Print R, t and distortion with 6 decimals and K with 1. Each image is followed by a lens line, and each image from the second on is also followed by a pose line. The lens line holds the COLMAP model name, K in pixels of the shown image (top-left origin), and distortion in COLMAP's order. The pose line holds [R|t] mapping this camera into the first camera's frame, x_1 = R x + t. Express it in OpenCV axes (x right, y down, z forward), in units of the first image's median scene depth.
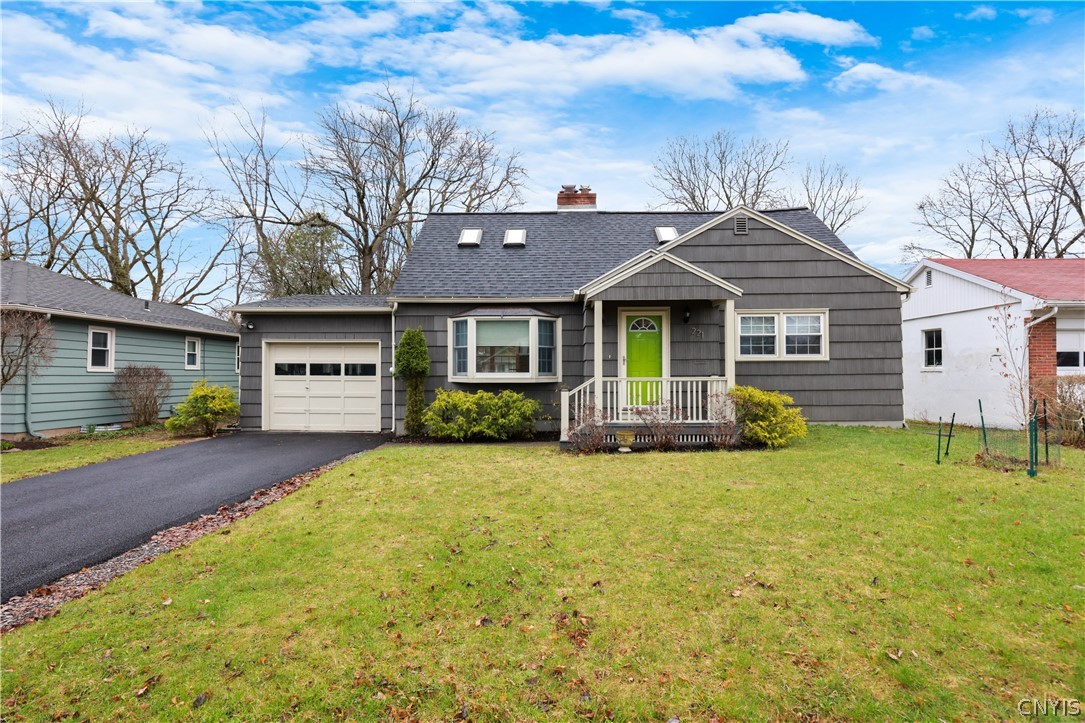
lens RADIAL K [[558.5, 0, 549.7], [0, 558.5, 372.4], [0, 0, 1]] dist [-0.012809, 0.000997]
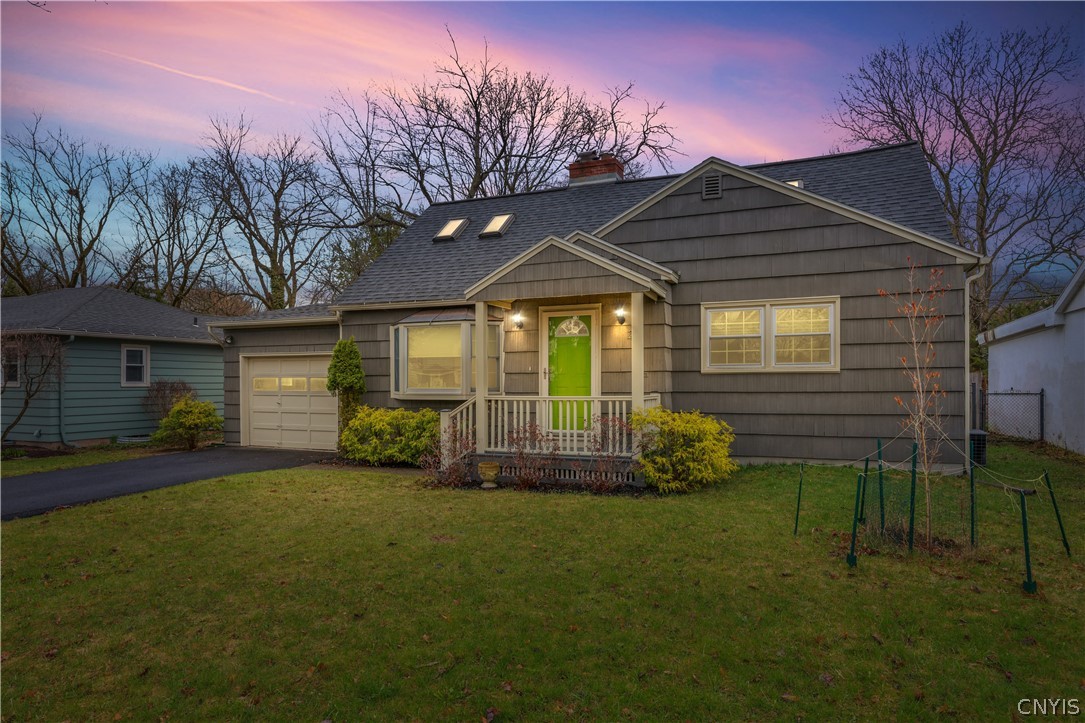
lens RADIAL K [[667.4, 0, 559.3], [0, 667.4, 406.4], [0, 0, 1]] dist [-0.031071, 0.002551]
pose [[0.936232, 0.010576, -0.351223, 0.458202], [0.003621, 0.999204, 0.039739, -0.011676], [0.351363, -0.038477, 0.935448, 0.106221]]
